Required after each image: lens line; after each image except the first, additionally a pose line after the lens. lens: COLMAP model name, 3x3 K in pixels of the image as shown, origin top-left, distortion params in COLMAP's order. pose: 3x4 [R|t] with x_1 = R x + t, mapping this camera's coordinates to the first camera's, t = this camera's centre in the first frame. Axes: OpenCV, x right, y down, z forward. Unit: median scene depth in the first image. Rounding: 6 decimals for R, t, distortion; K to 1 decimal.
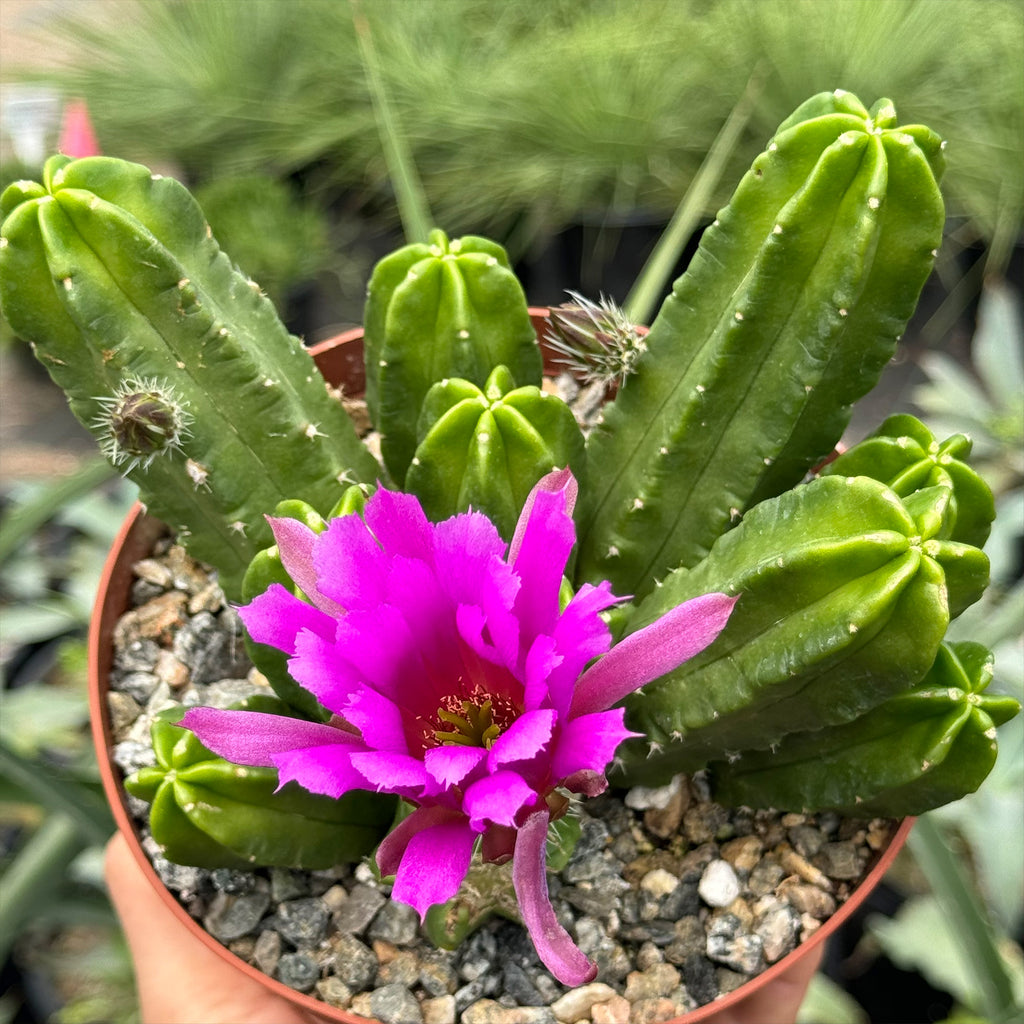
lens RADIAL K [[2377.4, 0, 485.6], [0, 2377.4, 529.6], [0, 0, 1]] dist [0.073506, 0.342730]
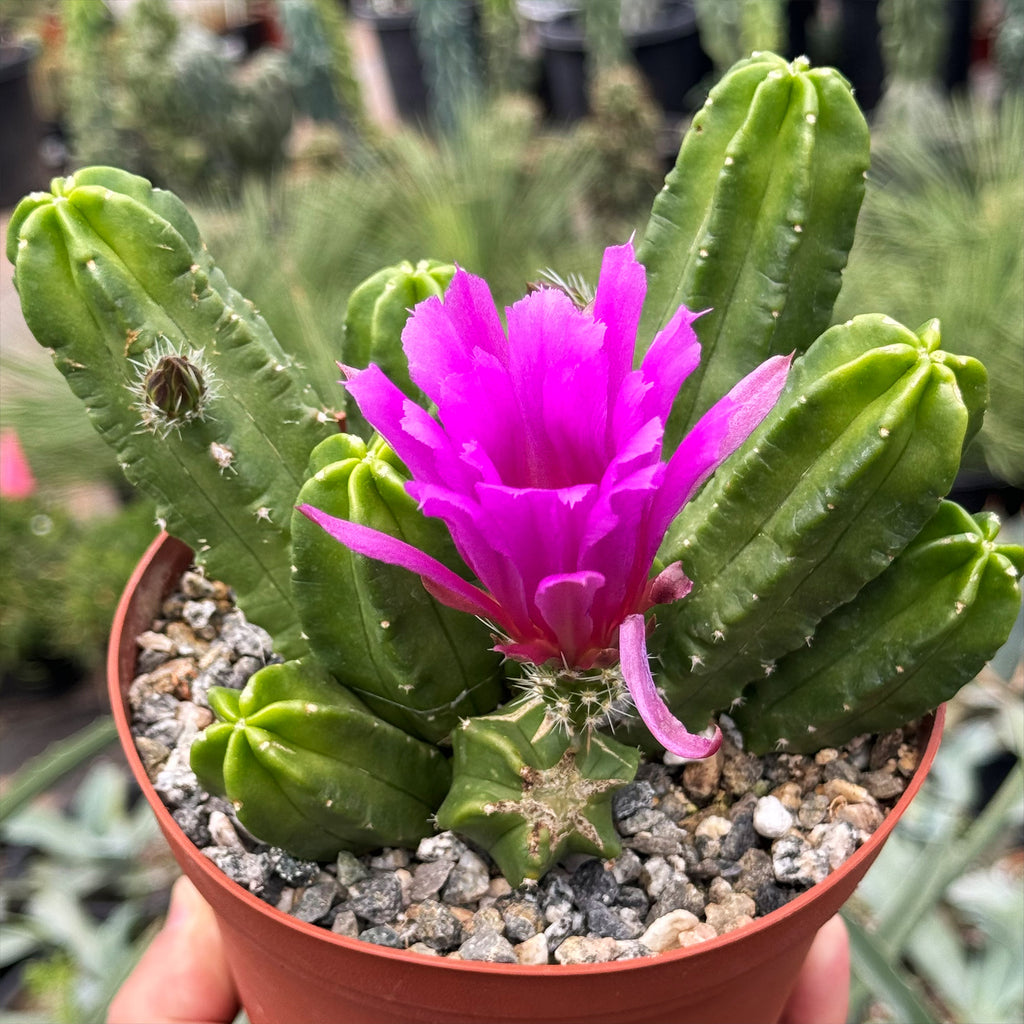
lens RADIAL K [[2375.1, 0, 509.1], [0, 2375.1, 492.5], [0, 0, 1]] dist [0.066612, 0.279876]
pose [[0.980620, -0.116712, 0.157359, -0.160570], [0.160354, 0.939598, -0.302395, 0.318779], [-0.112561, 0.321768, 0.940104, 0.017731]]
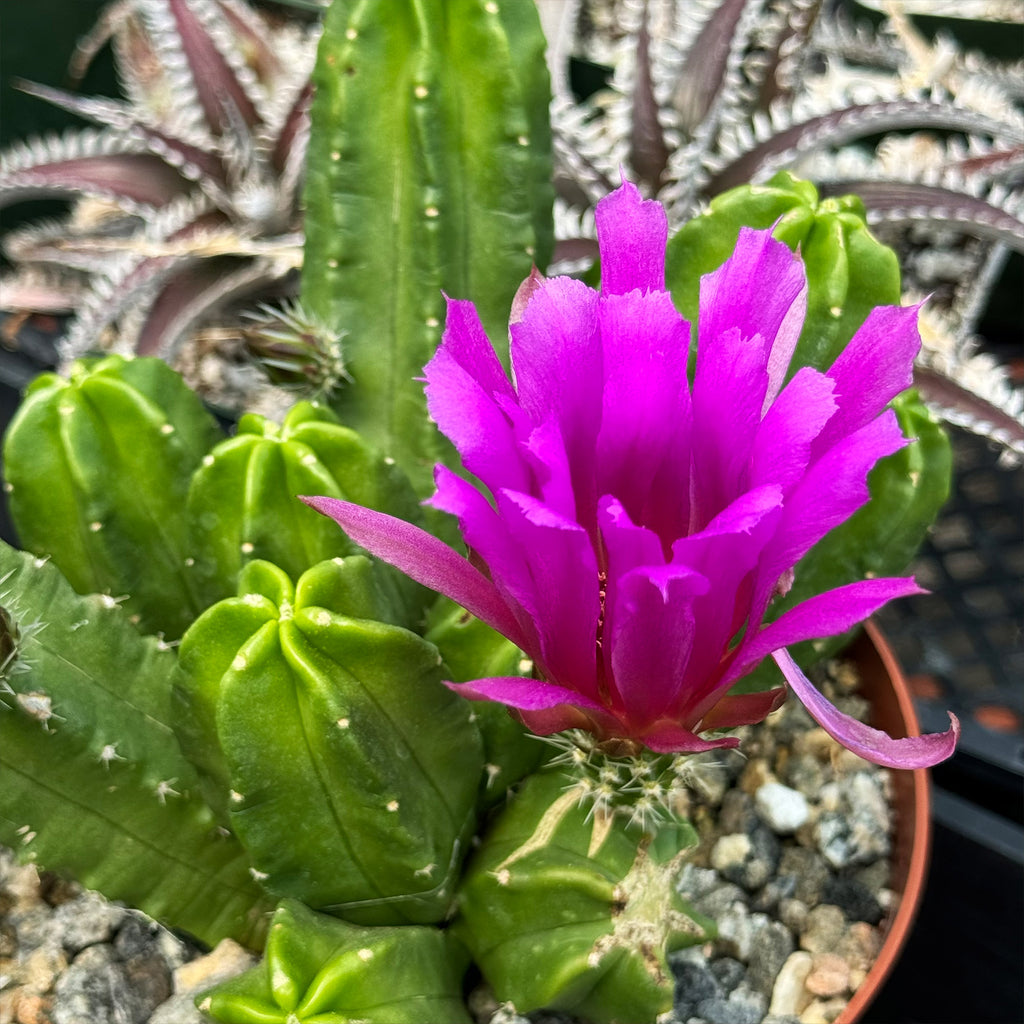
lens RADIAL K [[2396.2, 0, 512.0], [0, 2396.2, 512.0], [0, 0, 1]] dist [0.138796, 0.408856]
pose [[0.684080, -0.498285, 0.532678, -0.383388], [0.634371, 0.766879, -0.097312, 0.094535], [-0.360011, 0.404485, 0.840705, 0.286685]]
